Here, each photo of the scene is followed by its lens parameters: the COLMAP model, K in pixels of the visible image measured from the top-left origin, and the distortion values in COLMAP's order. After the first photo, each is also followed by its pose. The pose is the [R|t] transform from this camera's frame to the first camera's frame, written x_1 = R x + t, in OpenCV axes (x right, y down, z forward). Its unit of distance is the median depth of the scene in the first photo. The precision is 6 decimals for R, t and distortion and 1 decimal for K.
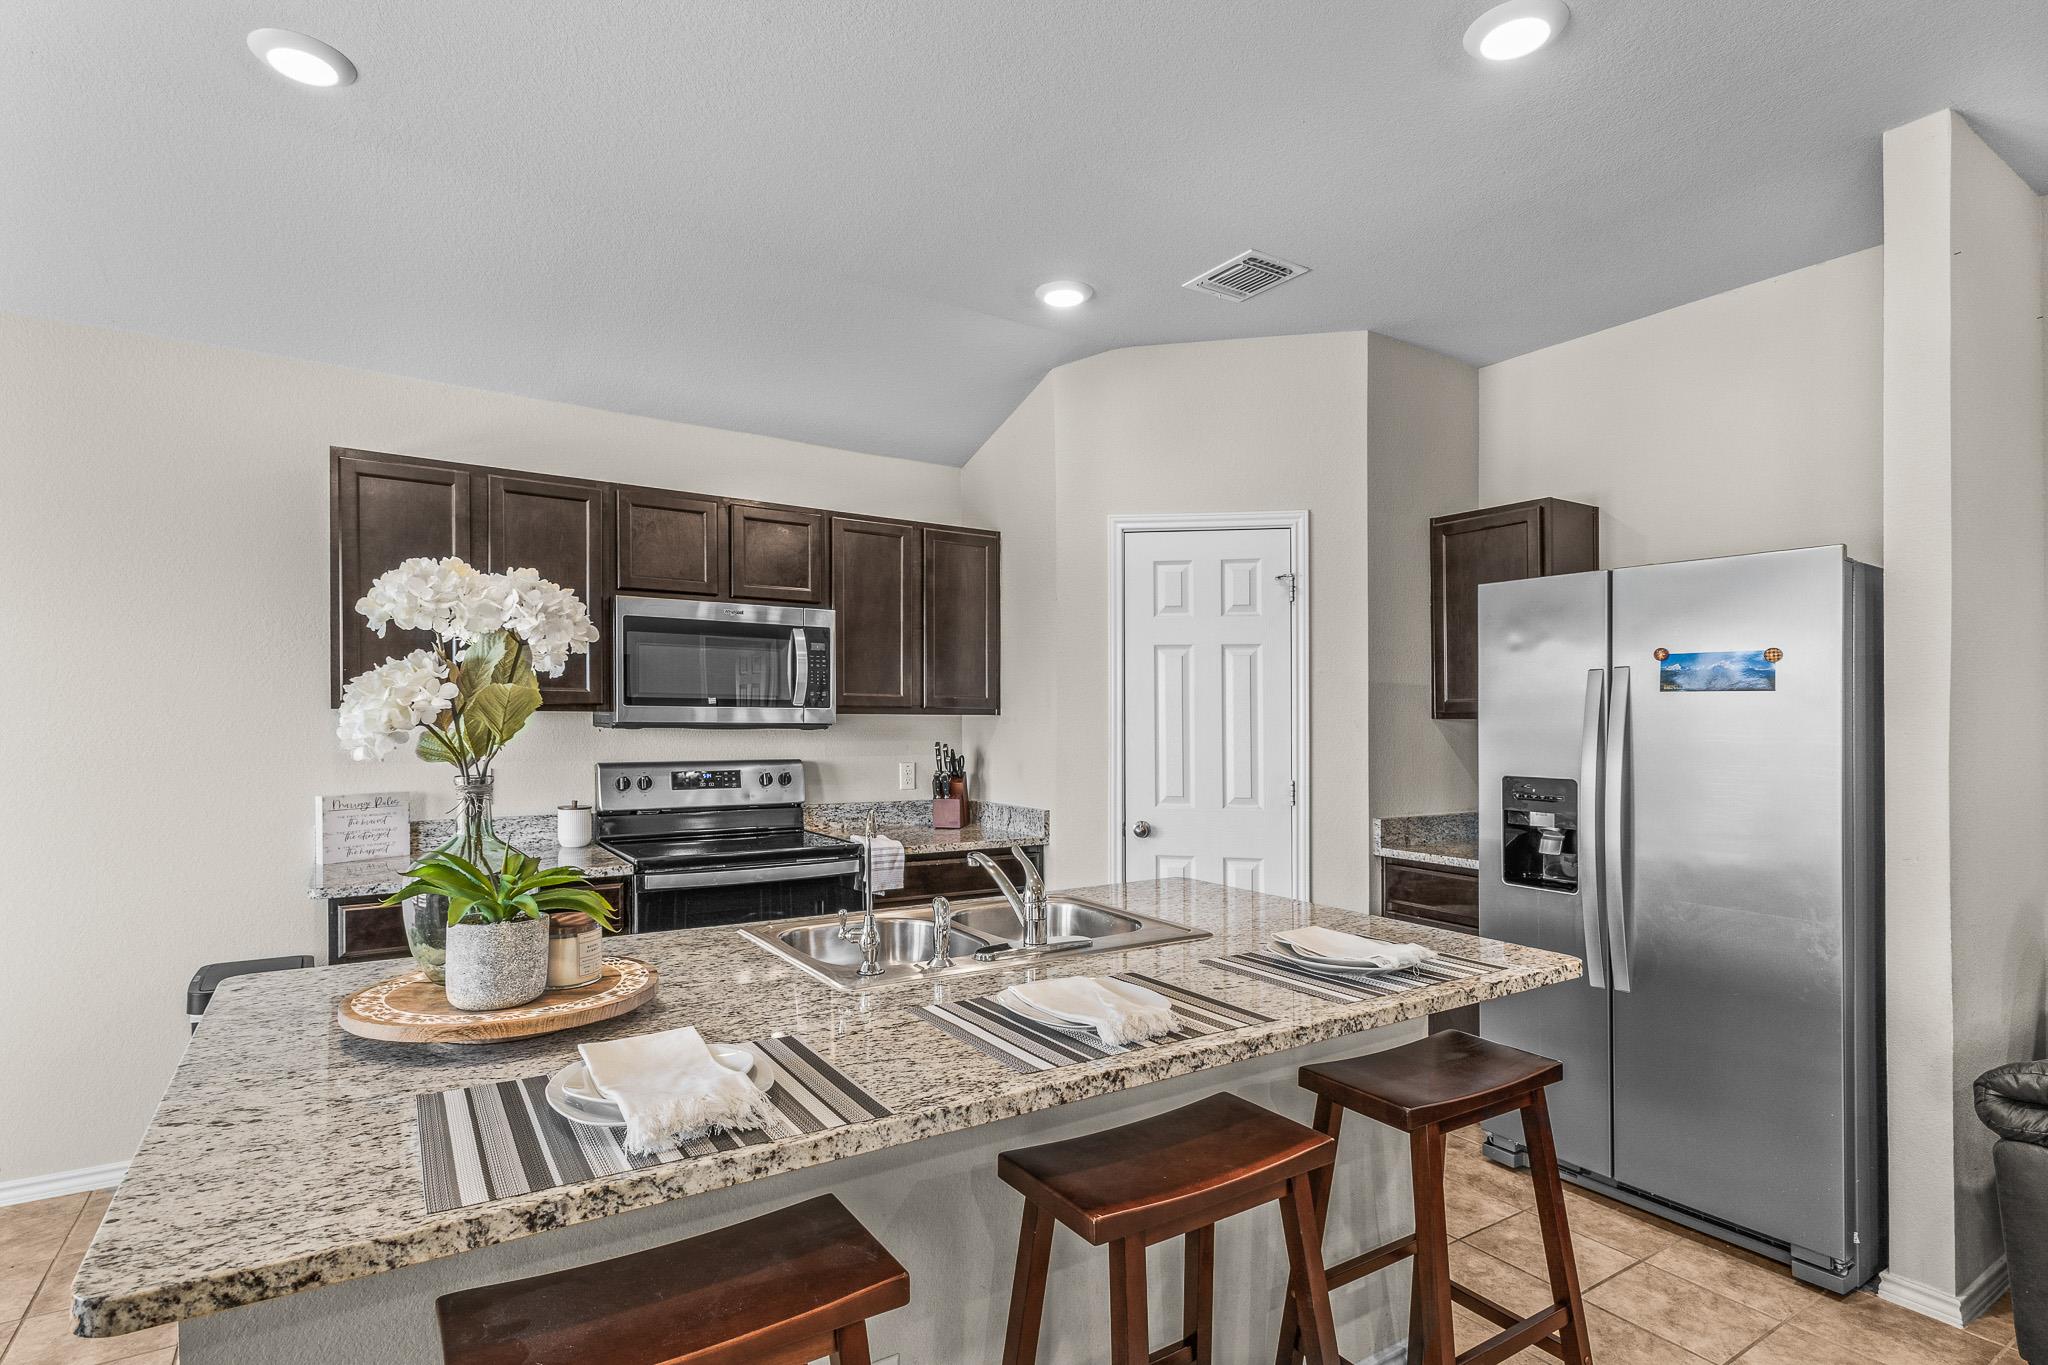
lens RADIAL K [[1017.5, 0, 1011.4], [0, 1017.5, 722.7], [0, 0, 1]] dist [0.012999, -0.003871]
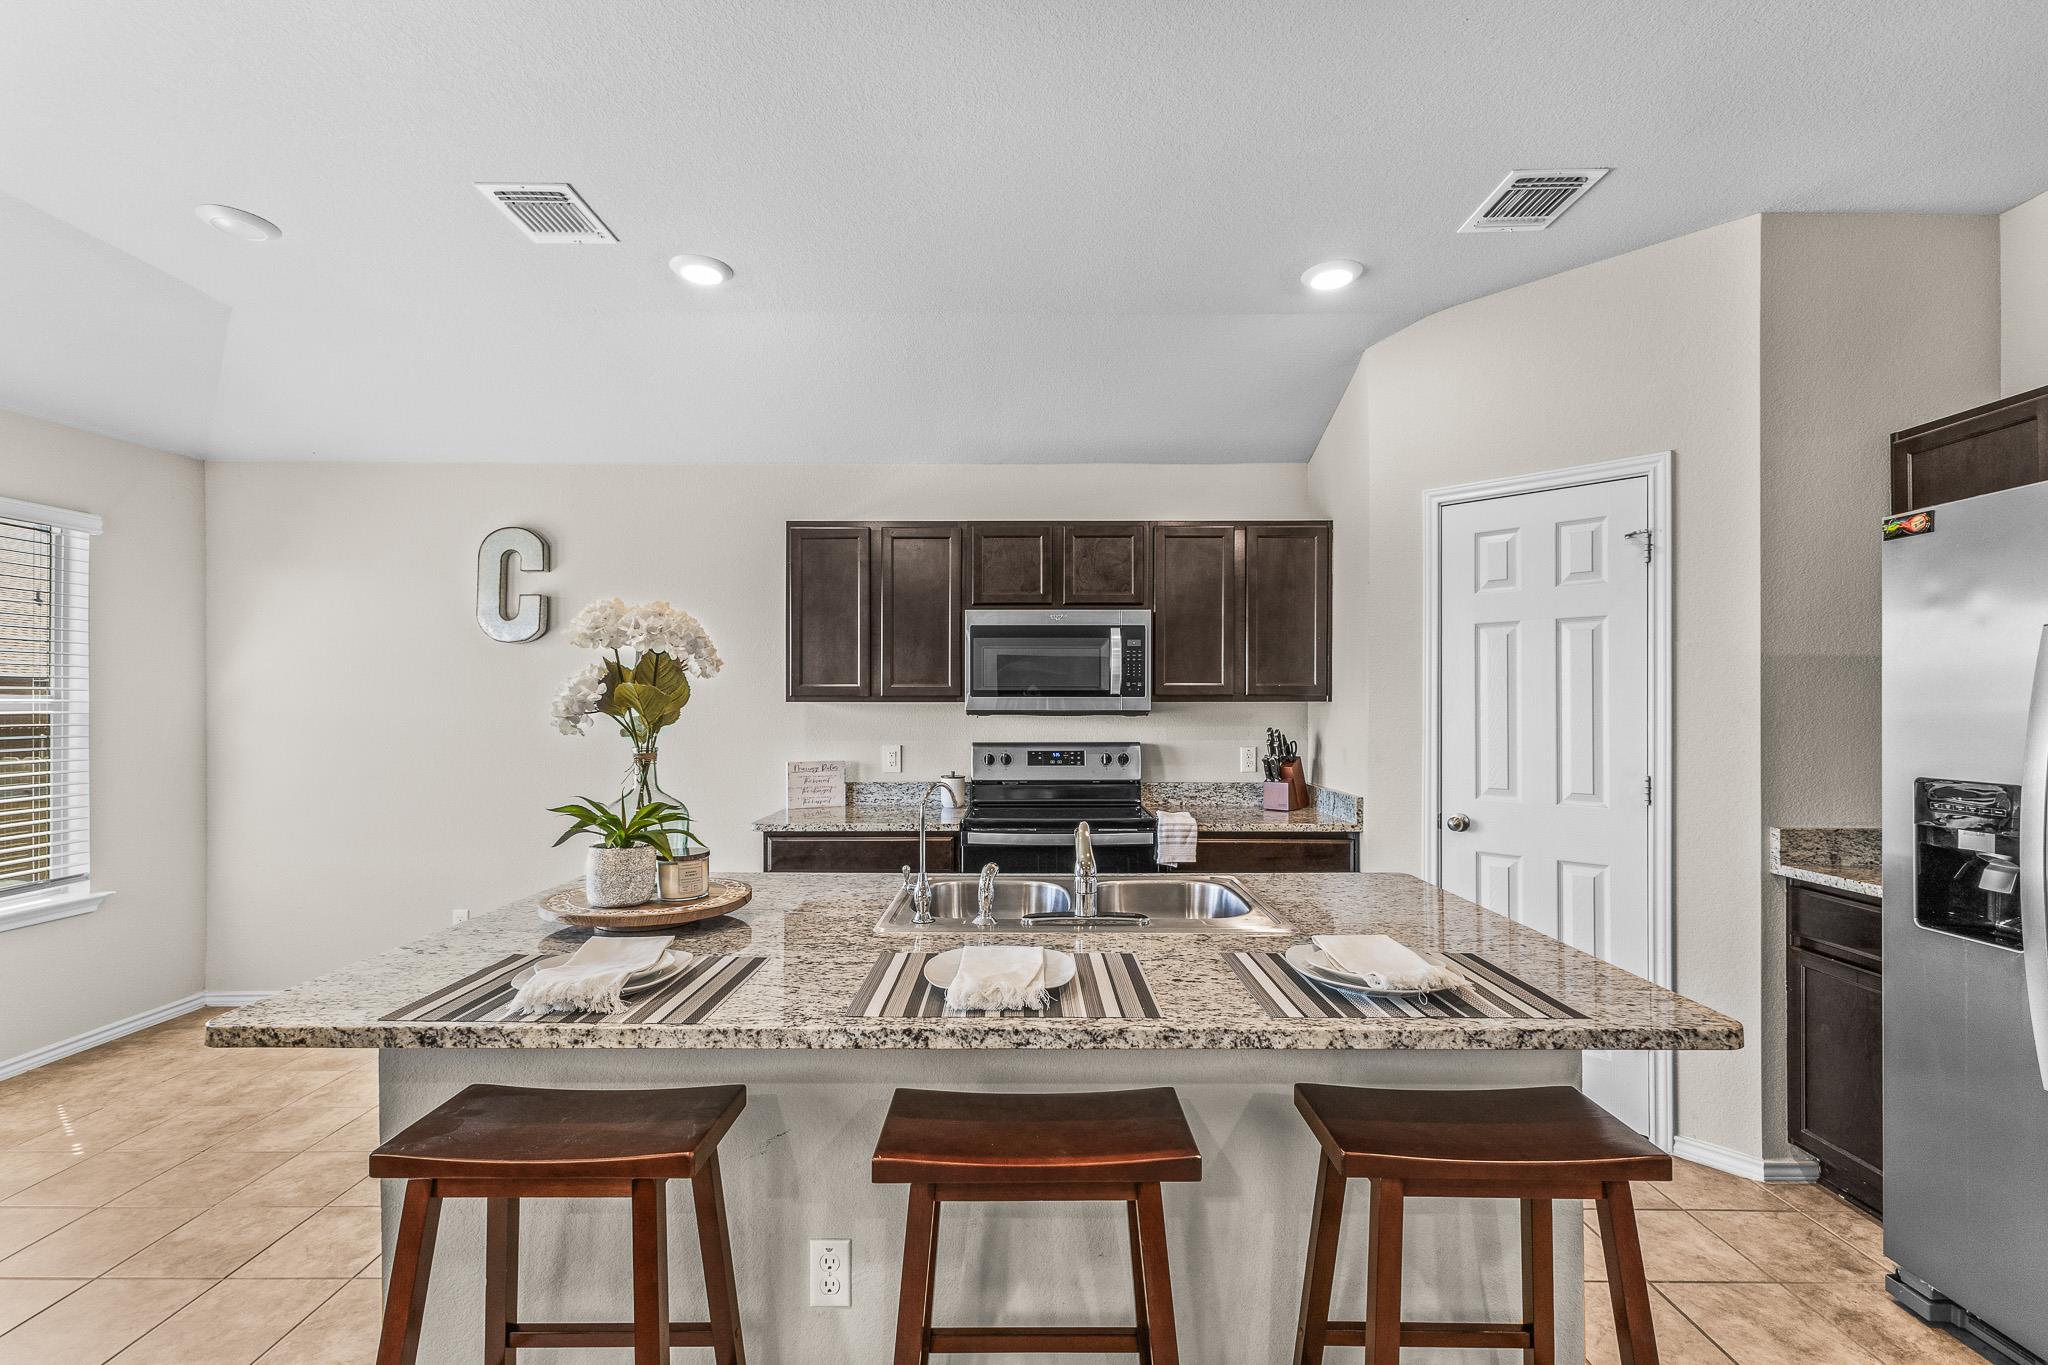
lens RADIAL K [[899.7, 0, 1022.2], [0, 899.7, 709.6], [0, 0, 1]] dist [0.011391, -0.003550]
pose [[0.836105, -0.005935, -0.548538, 0.280409], [0.004836, 0.999982, -0.003448, 0.002751], [0.548549, 0.000230, 0.836119, 0.102894]]
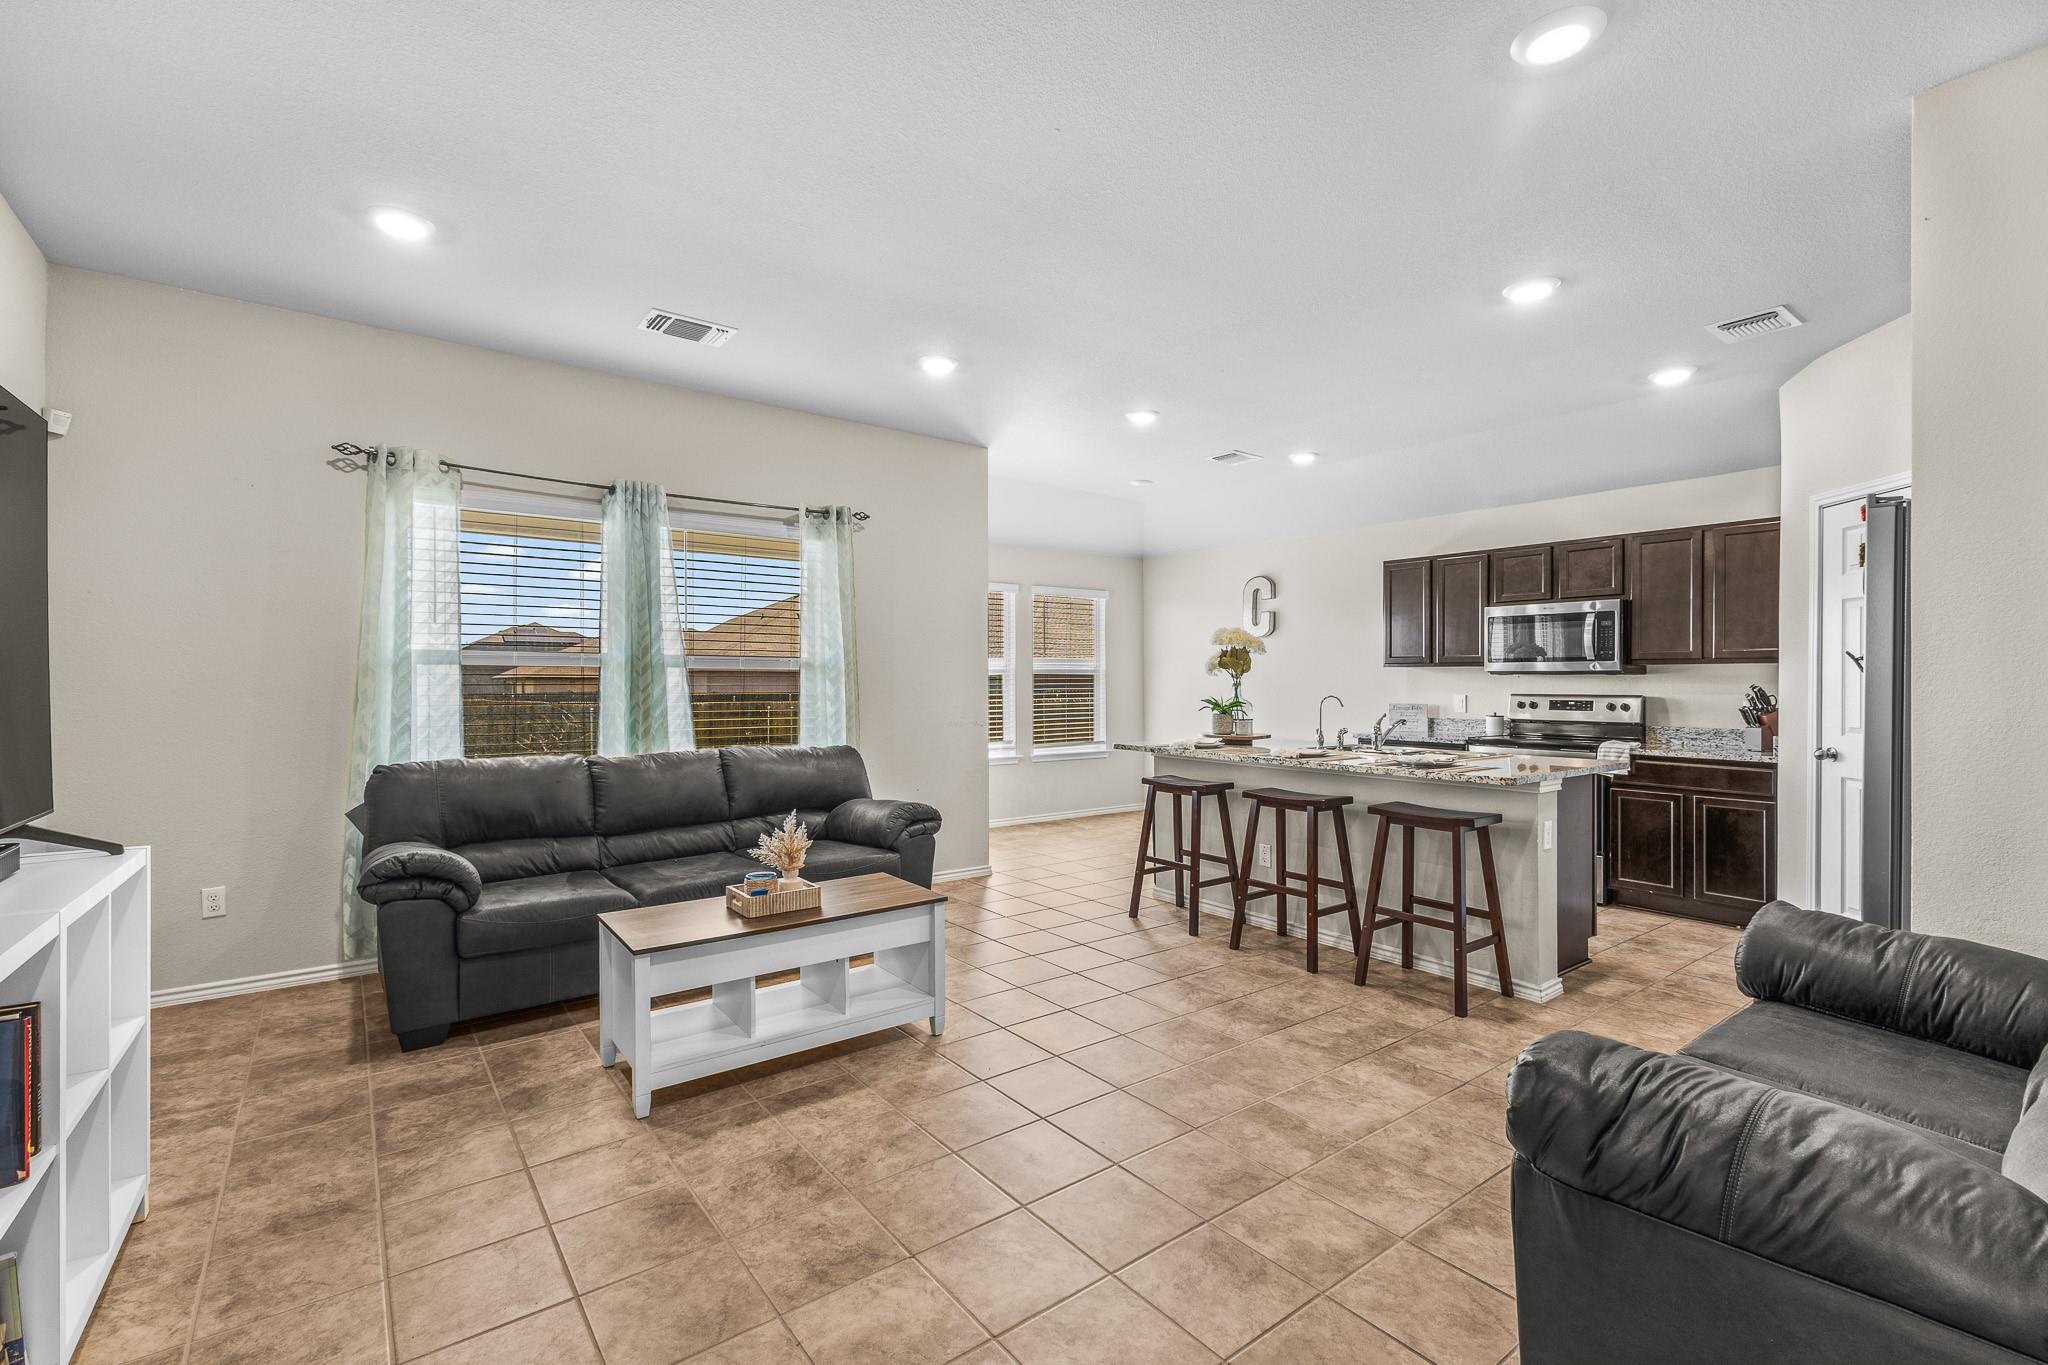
lens RADIAL K [[899.7, 0, 1011.4], [0, 899.7, 683.4], [0, 0, 1]] dist [0.011391, -0.003550]
pose [[0.070005, -0.004799, -0.997535, 1.285415], [-0.007481, 0.999958, -0.005336, 0.039162], [0.997519, 0.007836, 0.069966, -0.045159]]
